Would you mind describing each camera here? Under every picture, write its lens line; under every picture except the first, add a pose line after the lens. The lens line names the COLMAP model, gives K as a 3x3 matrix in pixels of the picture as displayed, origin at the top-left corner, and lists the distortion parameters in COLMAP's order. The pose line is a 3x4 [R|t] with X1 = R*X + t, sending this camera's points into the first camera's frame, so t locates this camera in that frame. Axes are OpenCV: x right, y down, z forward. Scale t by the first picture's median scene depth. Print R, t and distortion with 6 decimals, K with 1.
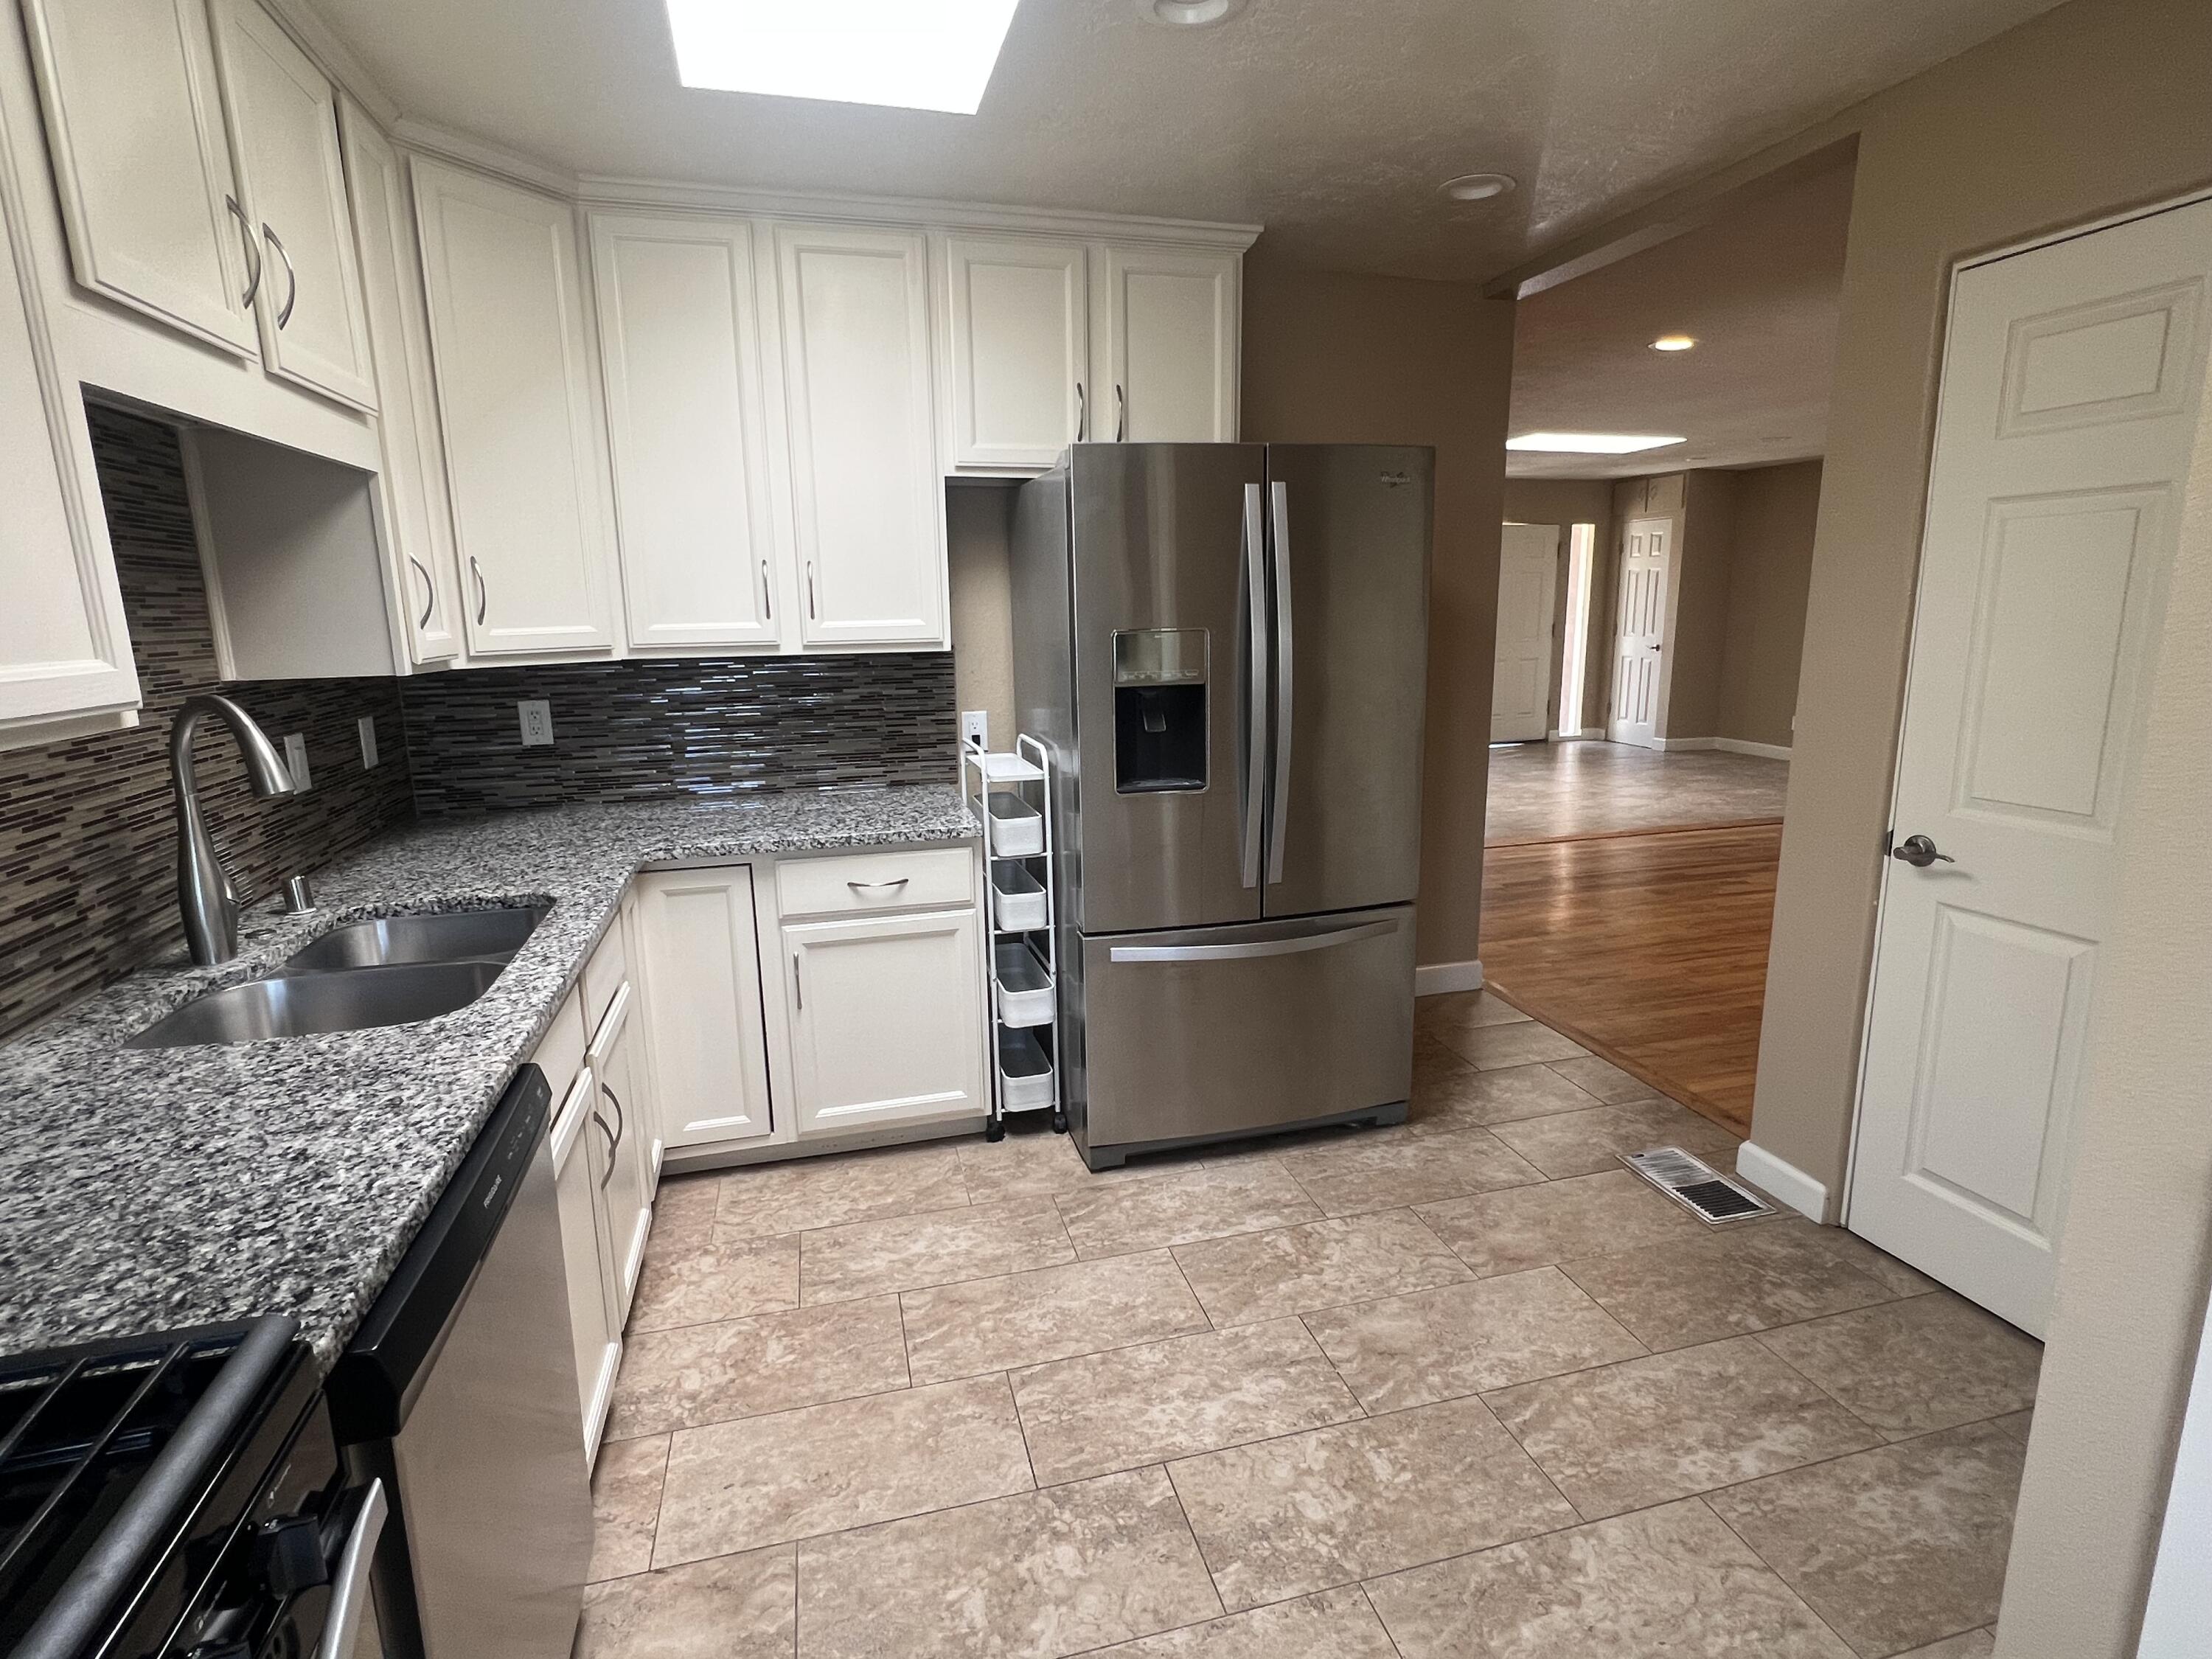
lens RADIAL K [[1103.2, 0, 1105.8], [0, 1103.2, 831.8], [0, 0, 1]] dist [0.001443, 0.000192]
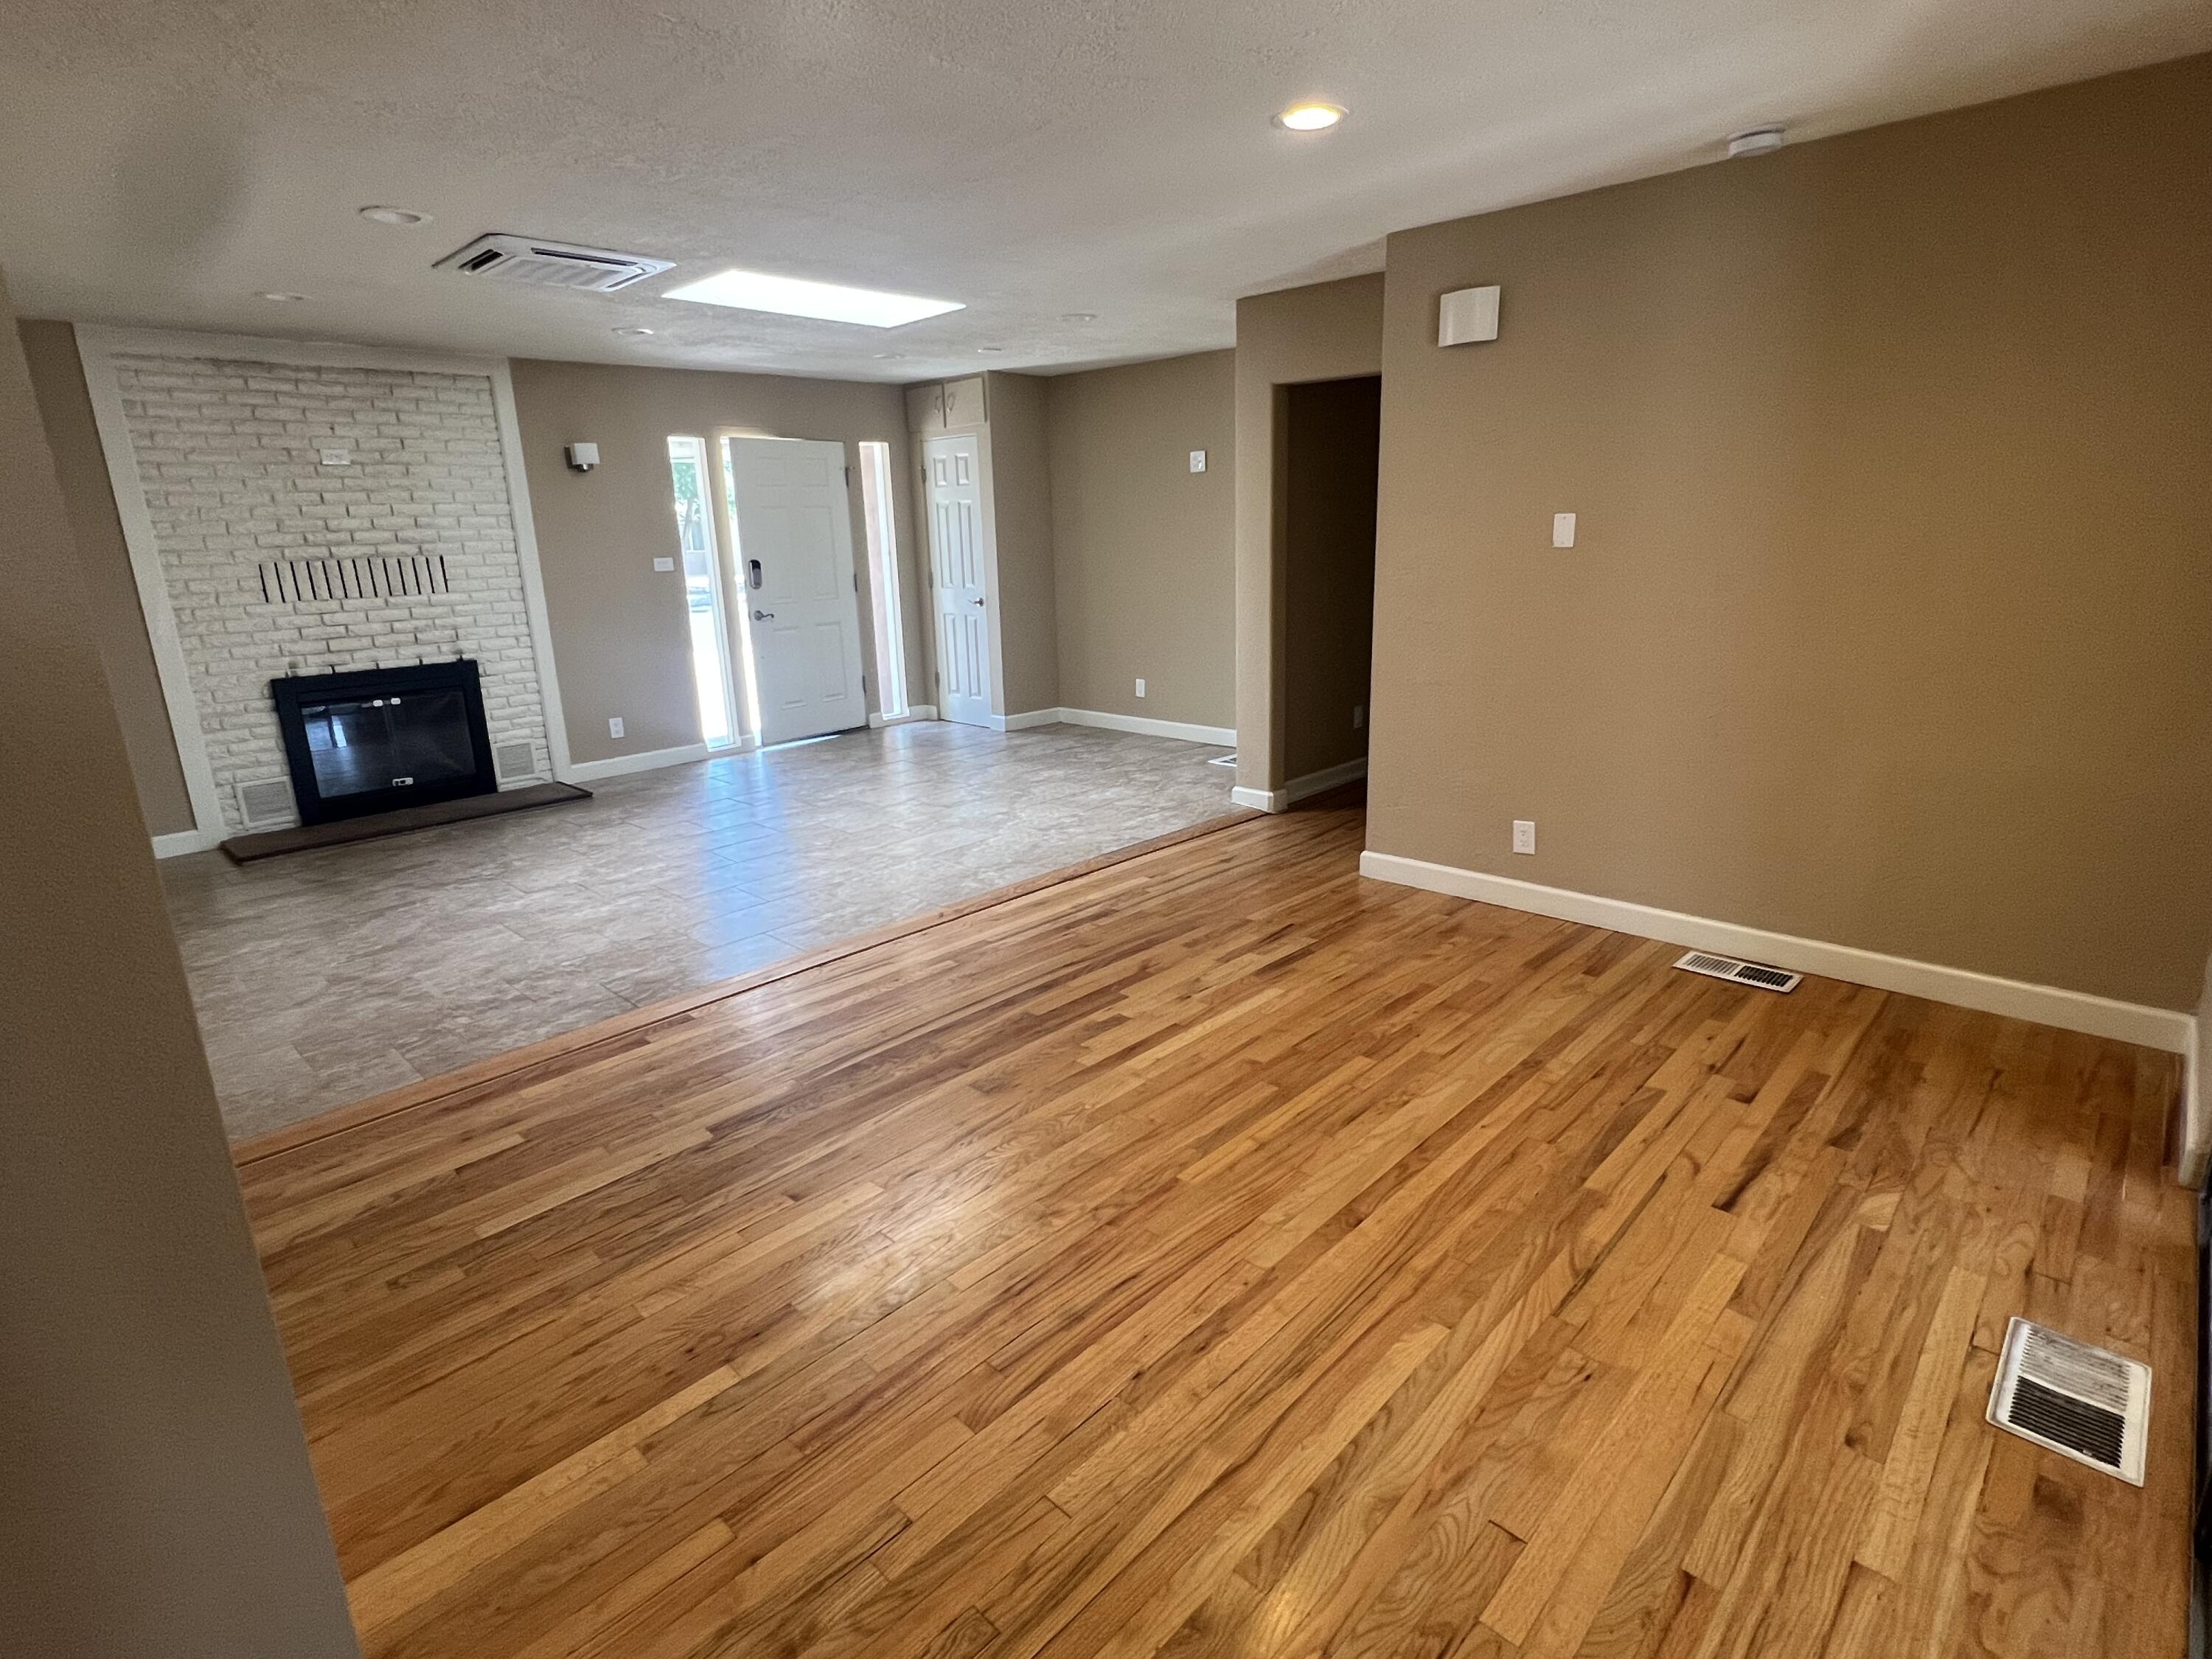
lens RADIAL K [[1103.2, 0, 1097.8], [0, 1103.2, 826.9], [0, 0, 1]] dist [0.001443, 0.000192]
pose [[0.859083, -0.144212, 0.491100, 0.155585], [0.119277, 0.989477, 0.081910, -0.060262], [-0.497745, -0.011790, 0.867244, 0.262418]]
